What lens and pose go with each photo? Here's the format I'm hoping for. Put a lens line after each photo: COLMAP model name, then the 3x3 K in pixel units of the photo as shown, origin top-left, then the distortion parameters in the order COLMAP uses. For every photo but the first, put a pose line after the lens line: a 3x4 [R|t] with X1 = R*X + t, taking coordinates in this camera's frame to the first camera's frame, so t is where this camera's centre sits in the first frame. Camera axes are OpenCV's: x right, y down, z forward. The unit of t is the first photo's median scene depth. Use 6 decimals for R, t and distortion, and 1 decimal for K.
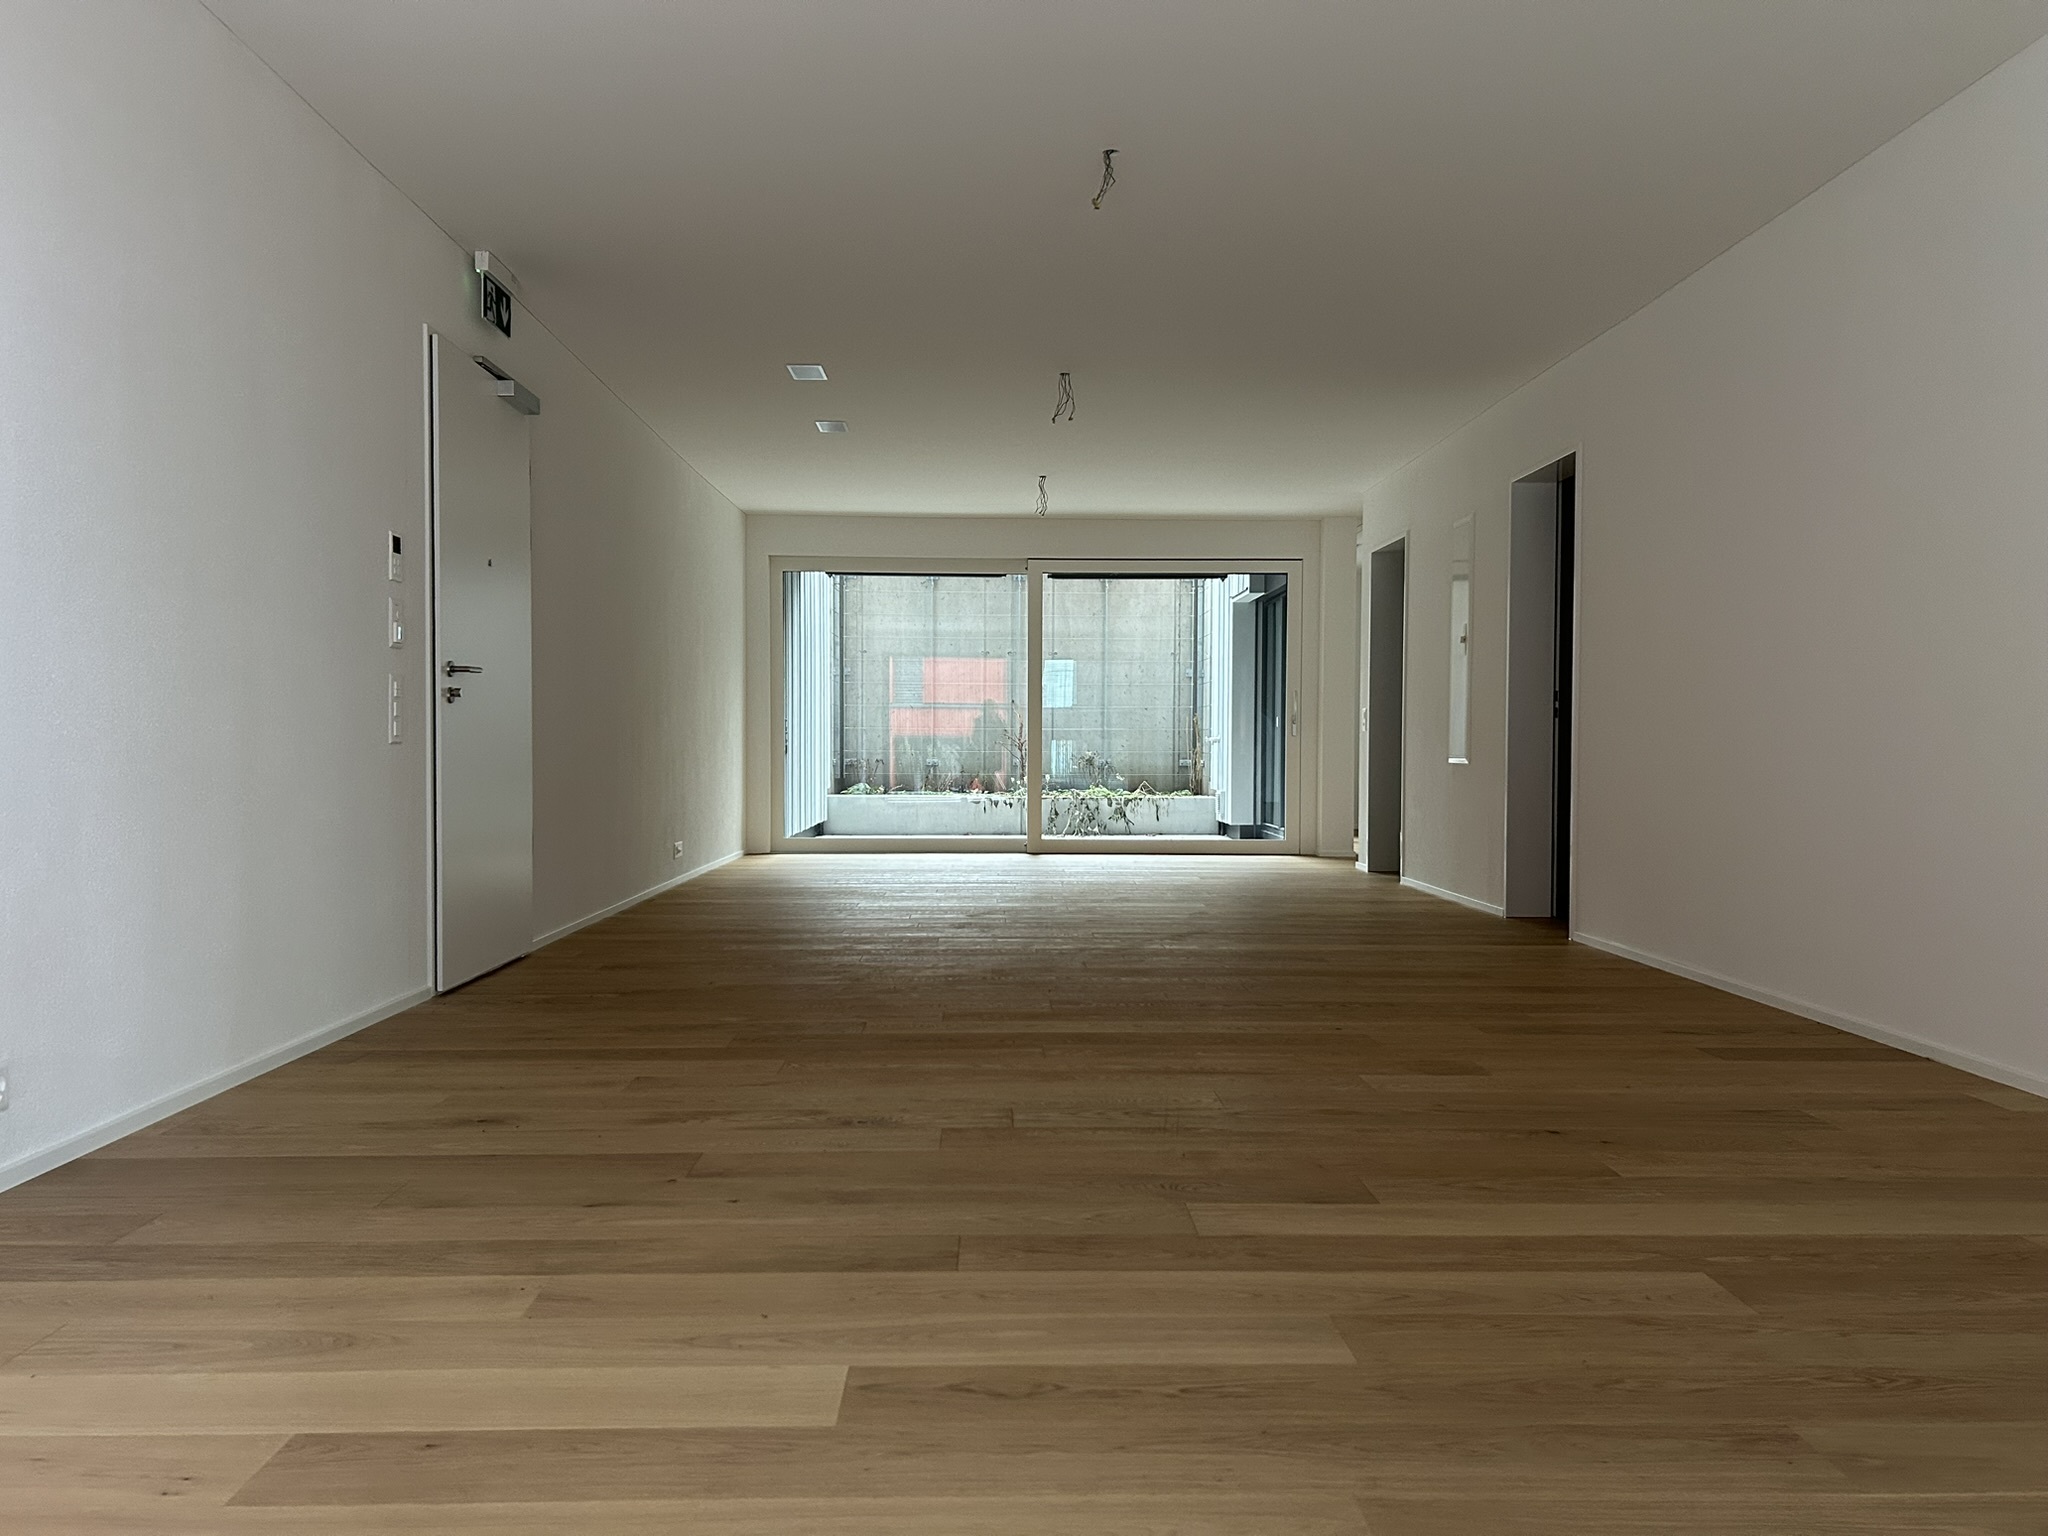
lens RADIAL K [[1538.4, 0, 1029.4], [0, 1538.4, 765.2], [0, 0, 1]] dist [0.038577, -0.023167]
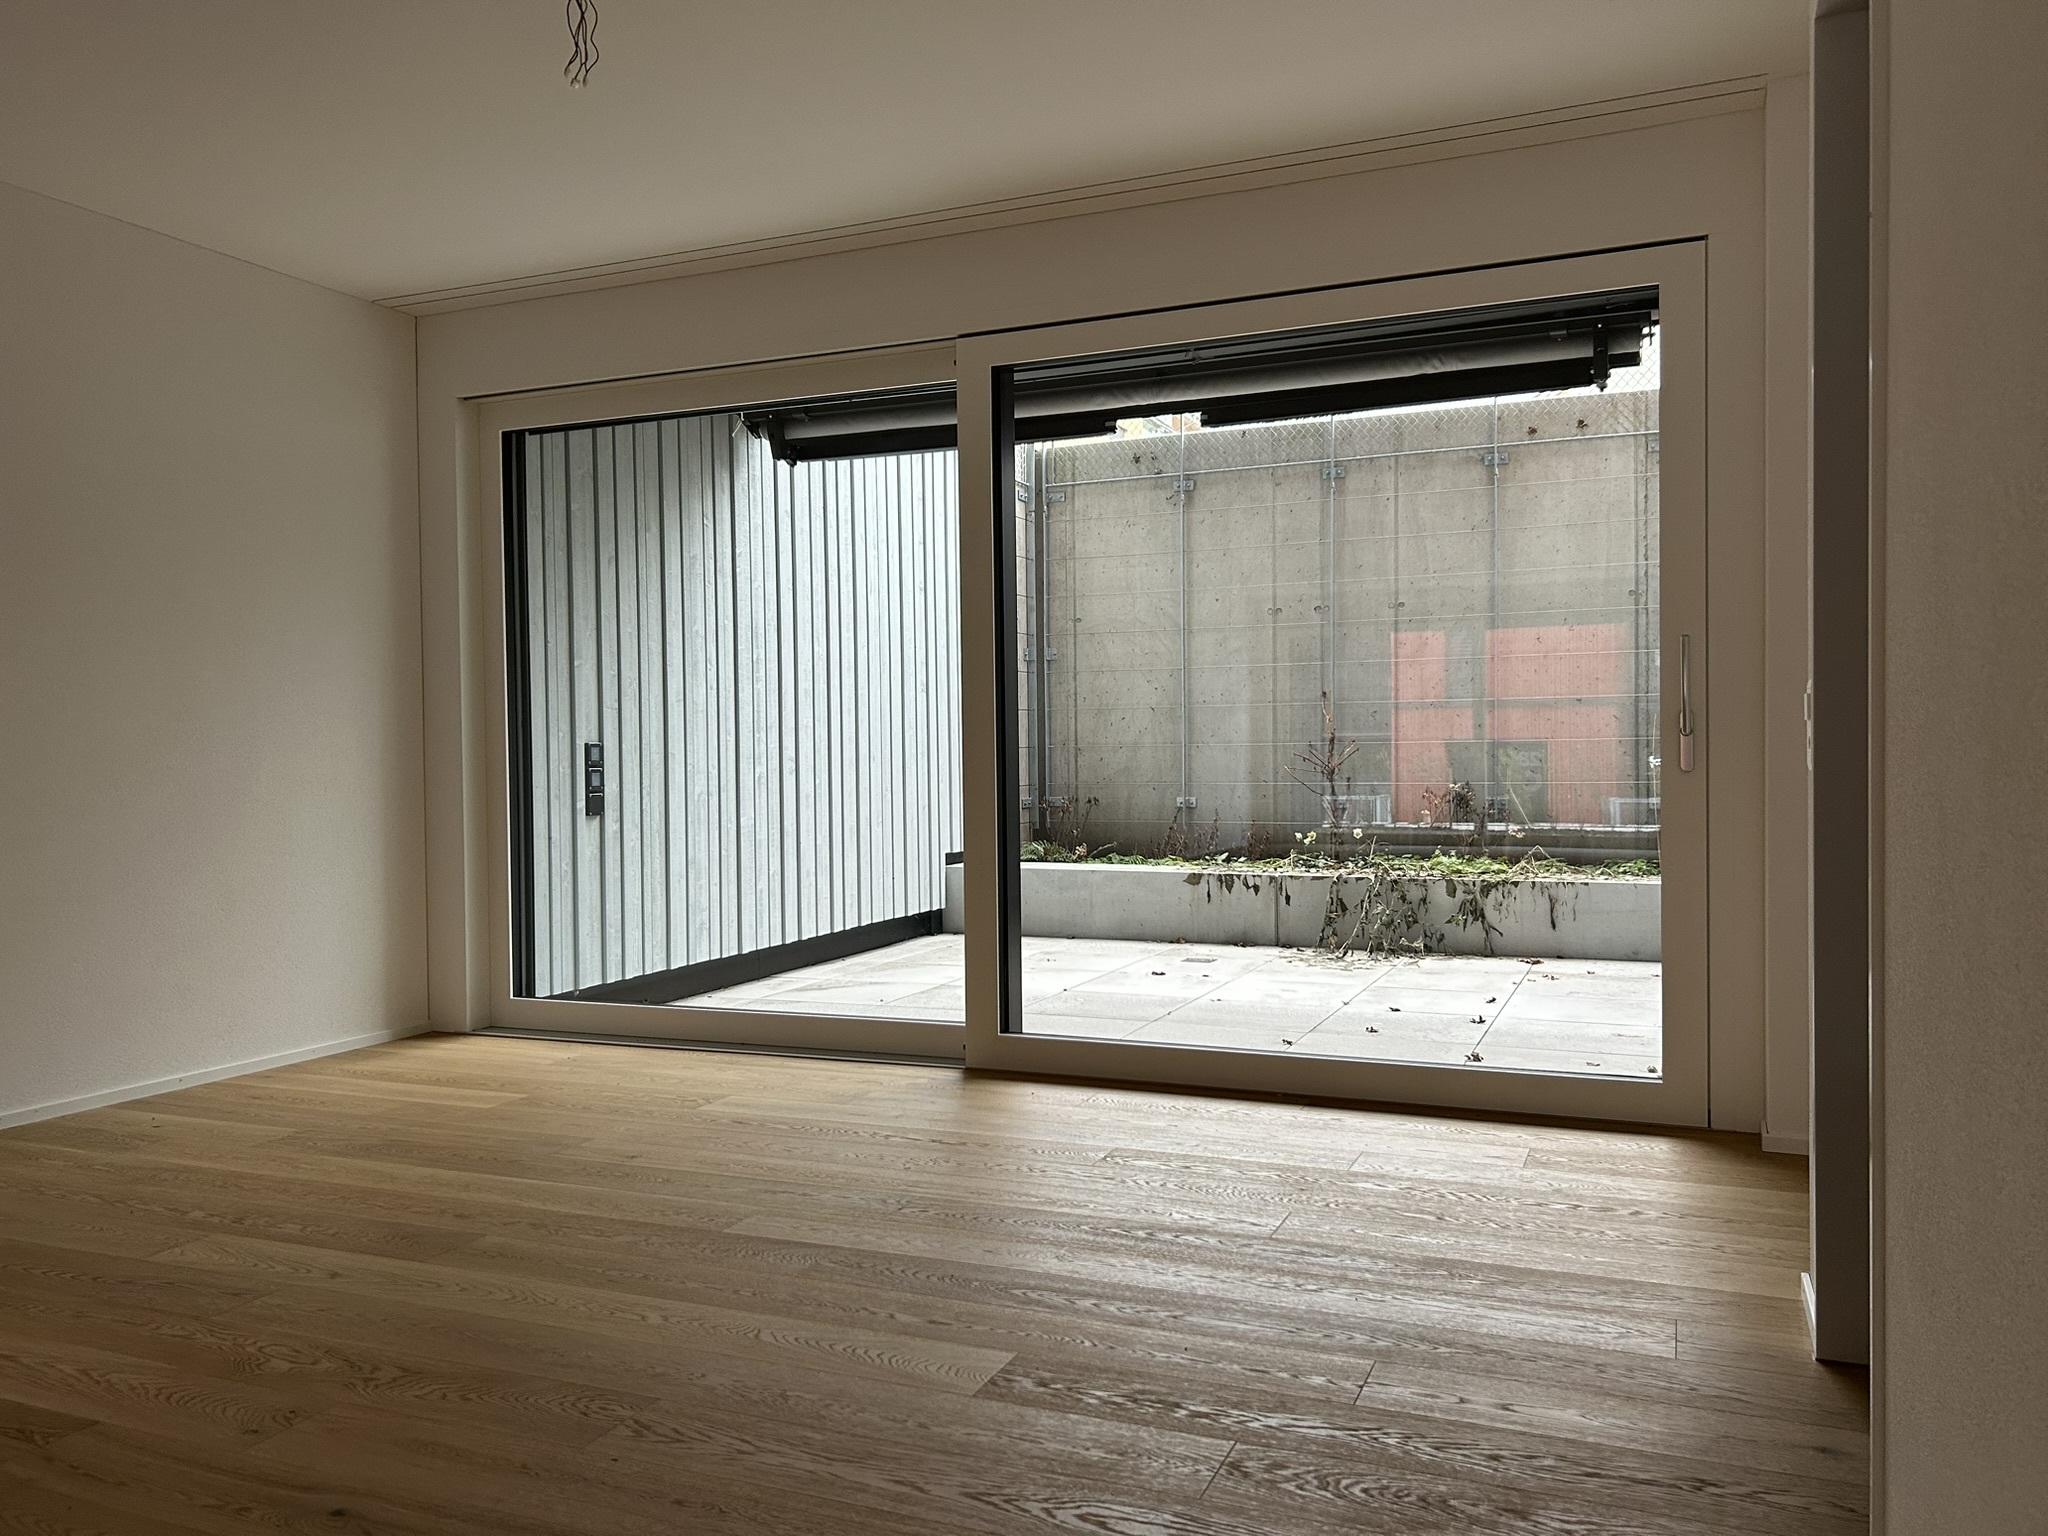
lens RADIAL K [[1538.4, 0, 1015.3], [0, 1538.4, 771.7], [0, 0, 1]] dist [0.038577, -0.023167]
pose [[0.911438, -0.011298, -0.411282, 0.130086], [0.011499, 0.999932, -0.001985, -0.014550], [0.411276, -0.002920, 0.911506, 0.483531]]
